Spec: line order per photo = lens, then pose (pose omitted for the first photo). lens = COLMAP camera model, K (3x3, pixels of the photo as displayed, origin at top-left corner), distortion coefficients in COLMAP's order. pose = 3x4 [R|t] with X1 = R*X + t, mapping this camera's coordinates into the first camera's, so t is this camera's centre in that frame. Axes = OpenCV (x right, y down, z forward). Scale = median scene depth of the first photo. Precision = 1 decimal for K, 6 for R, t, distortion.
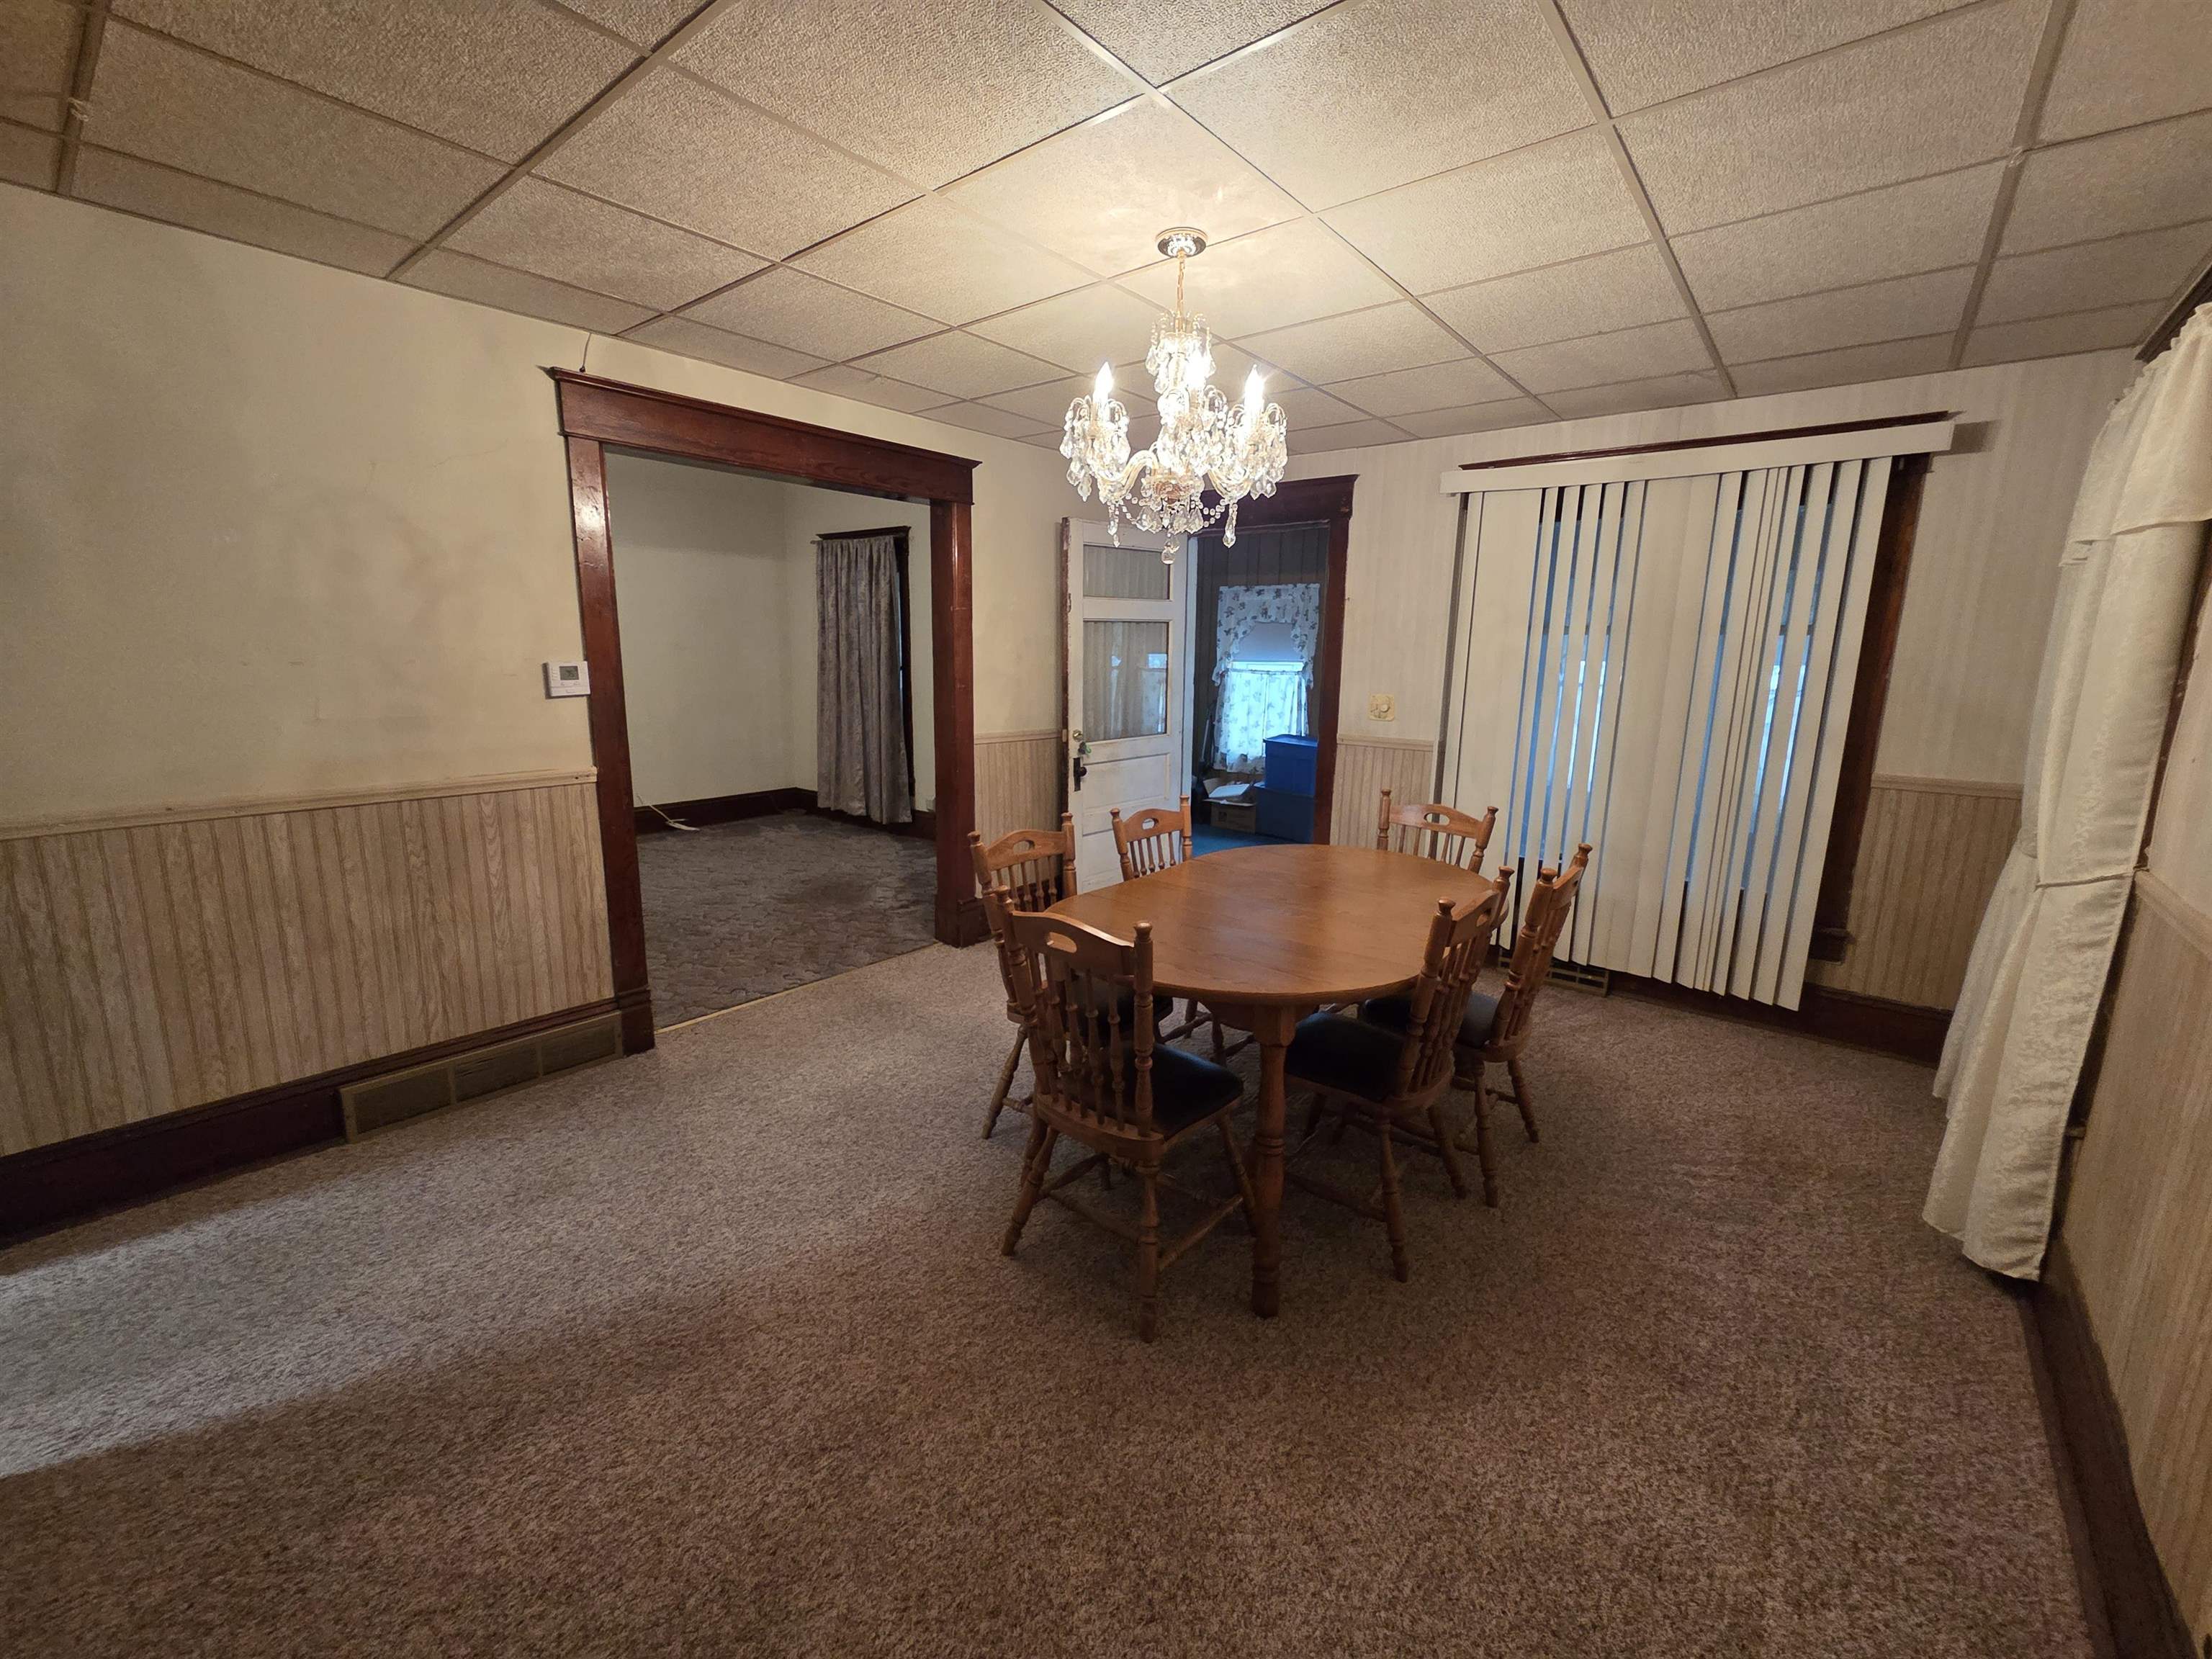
lens RADIAL K [[906.8, 0, 1100.9], [0, 906.8, 826.9], [0, 0, 1]] dist [0.001768, -0.000303]
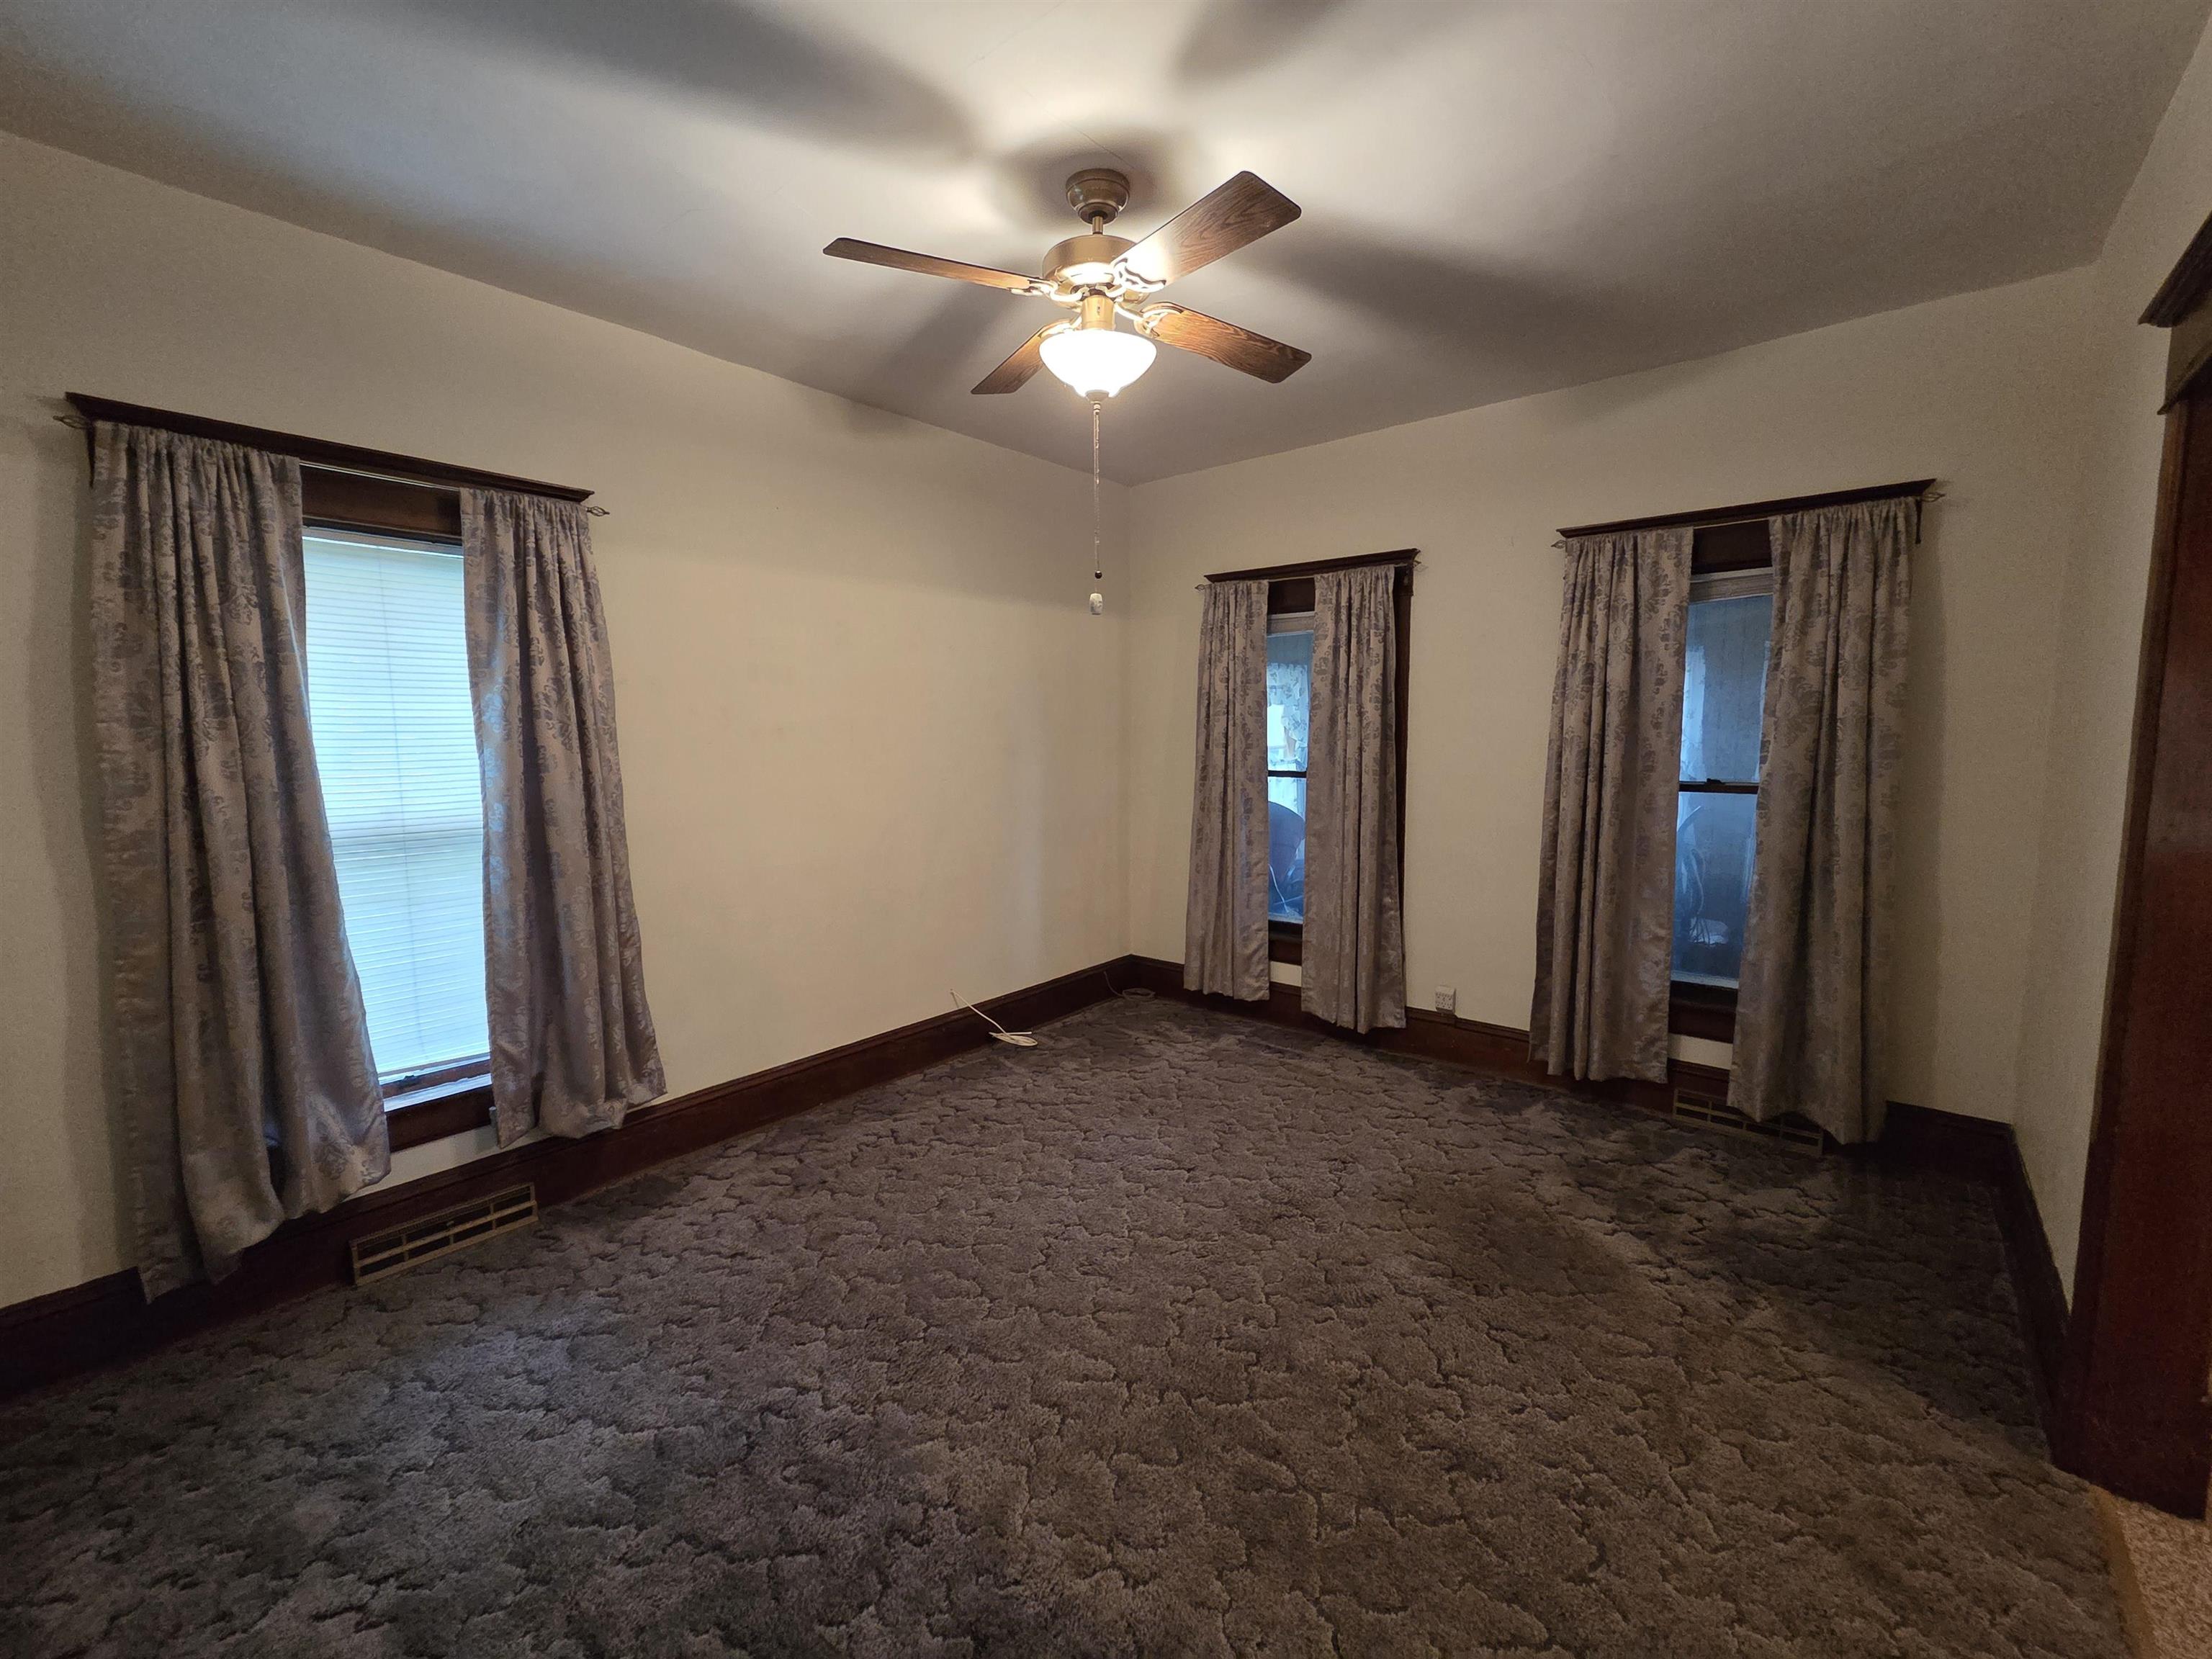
lens RADIAL K [[906.8, 0, 1104.3], [0, 906.8, 825.4], [0, 0, 1]] dist [0.001768, -0.000303]
pose [[0.999873, -0.015444, -0.003889, -0.403941], [0.015021, 0.995643, -0.092024, -0.087795], [0.005293, 0.091954, 0.995749, 0.384310]]
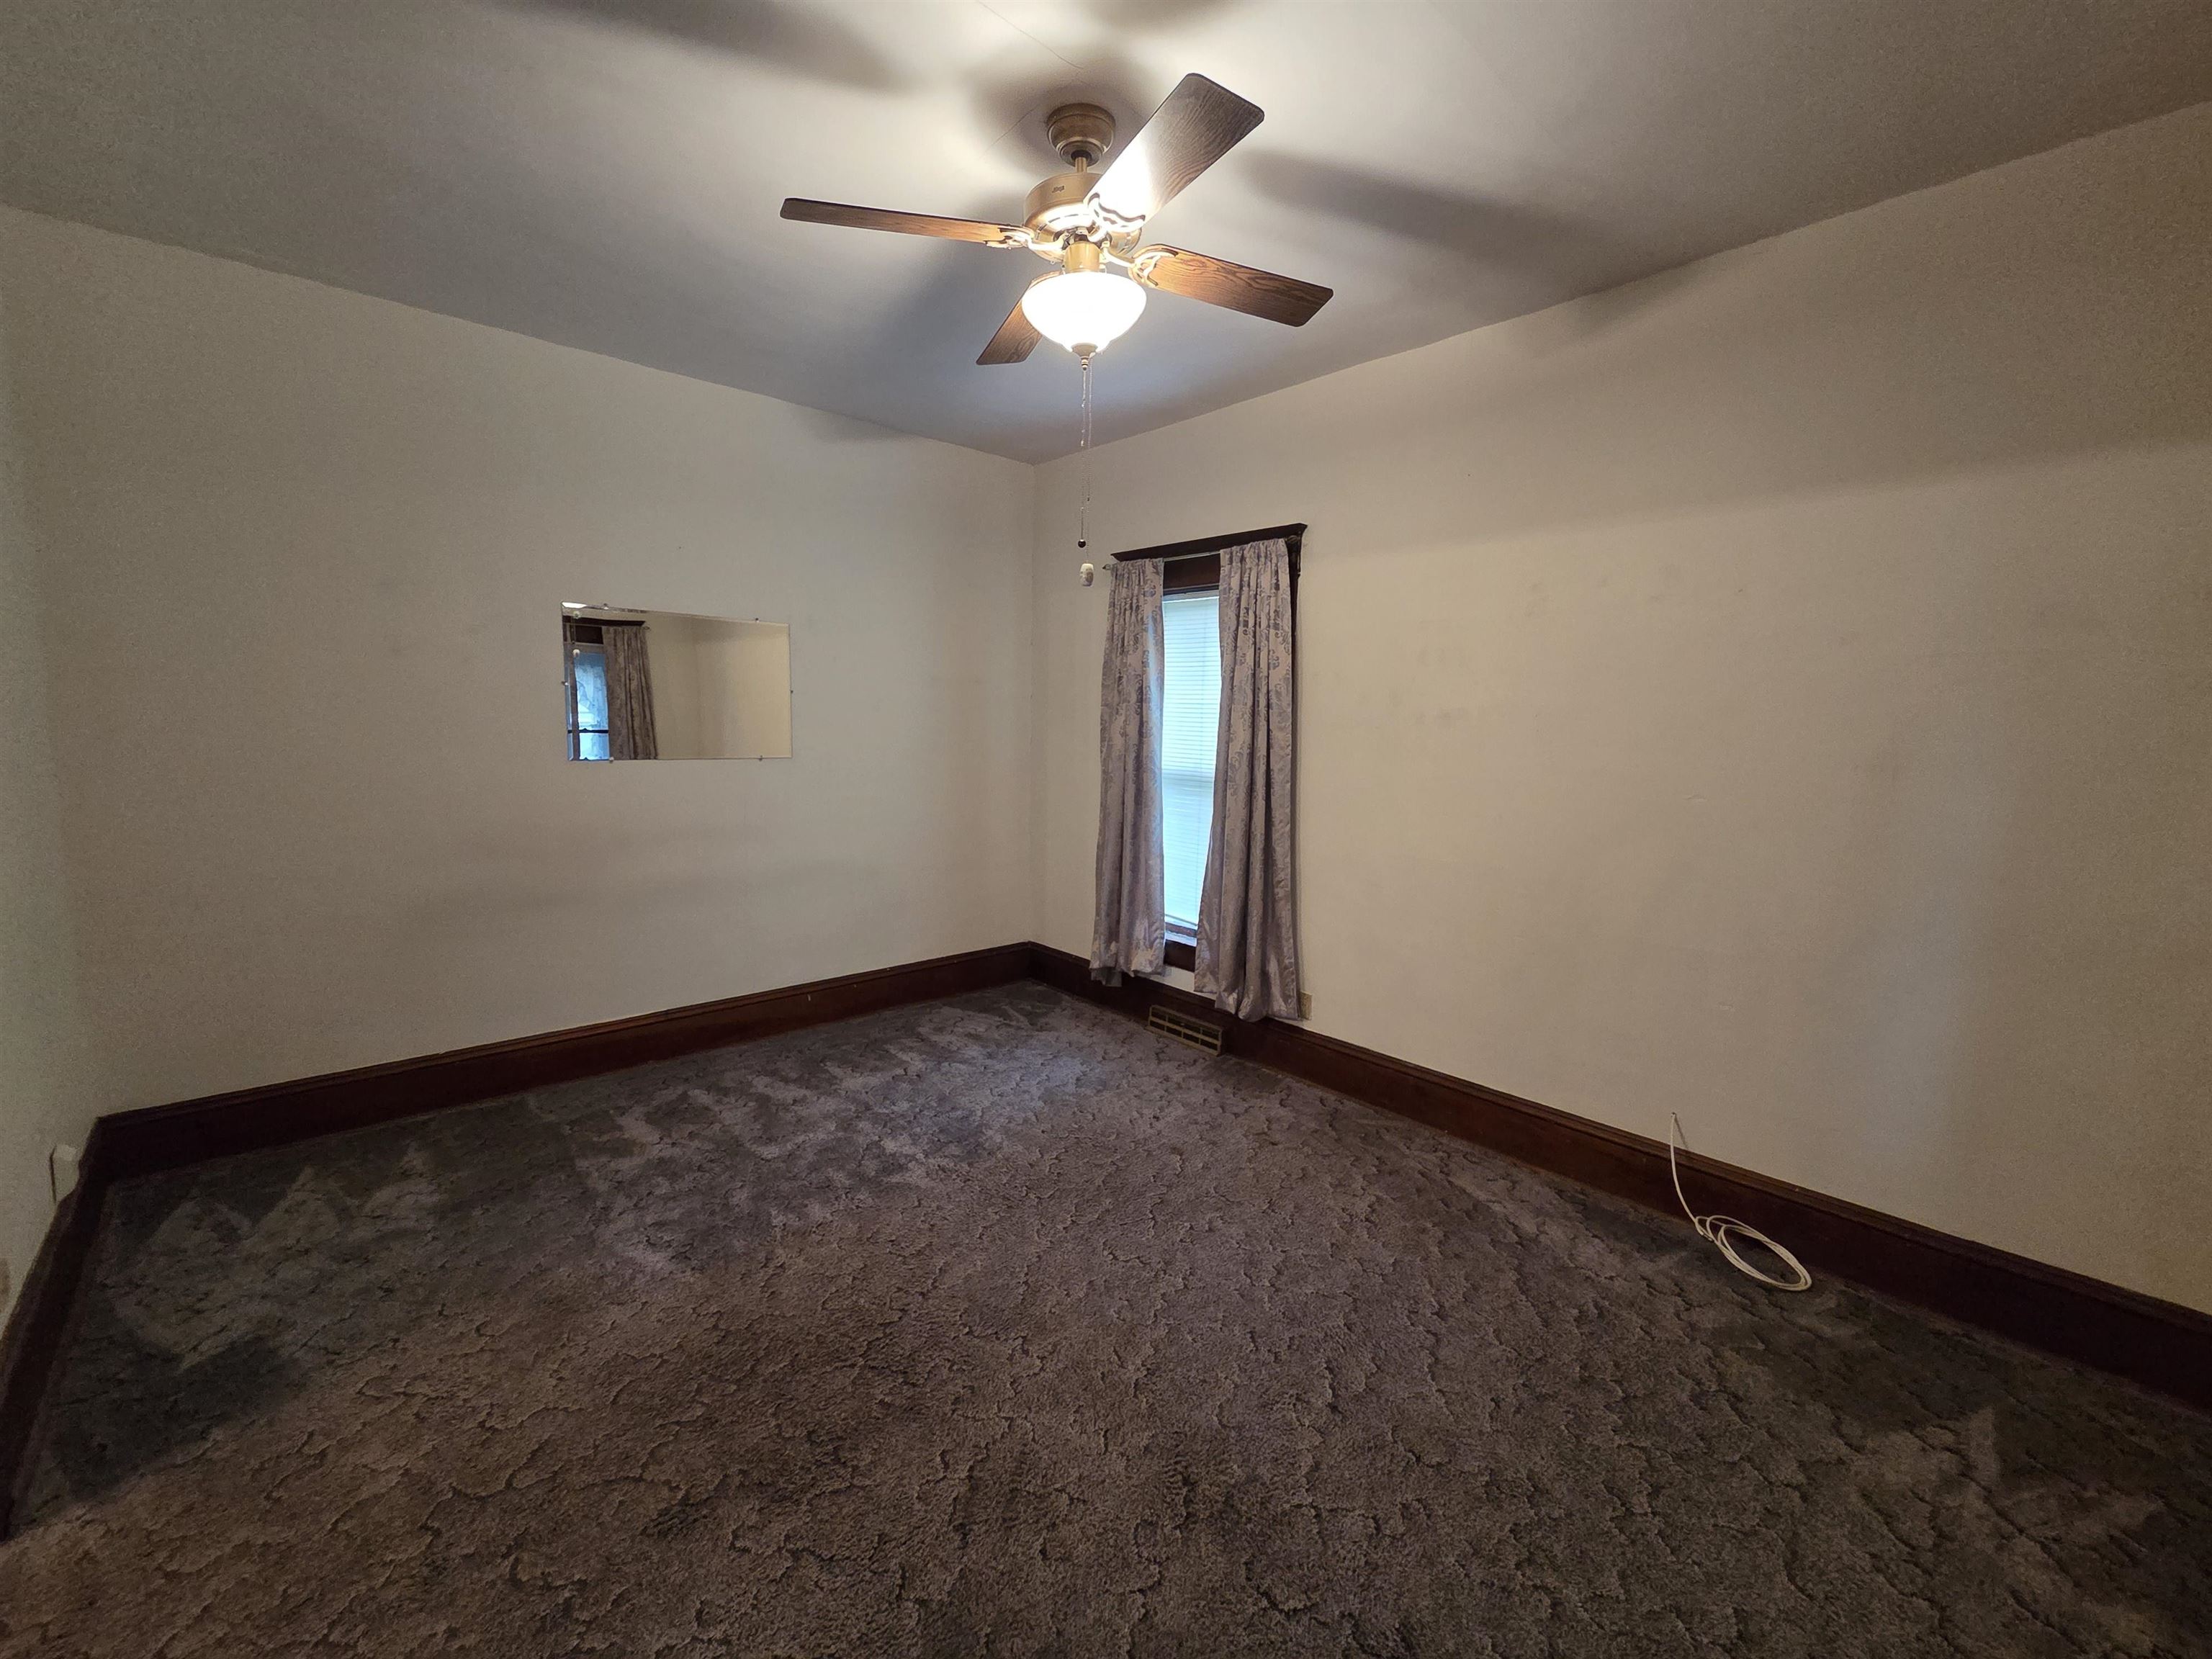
lens RADIAL K [[906.8, 0, 1097.7], [0, 906.8, 819.5], [0, 0, 1]] dist [0.001768, -0.000303]
pose [[-0.145211, 0.101873, -0.984142, -0.091074], [-0.205361, 0.969919, 0.130702, -0.160534], [0.967854, 0.221084, -0.119922, 0.770862]]
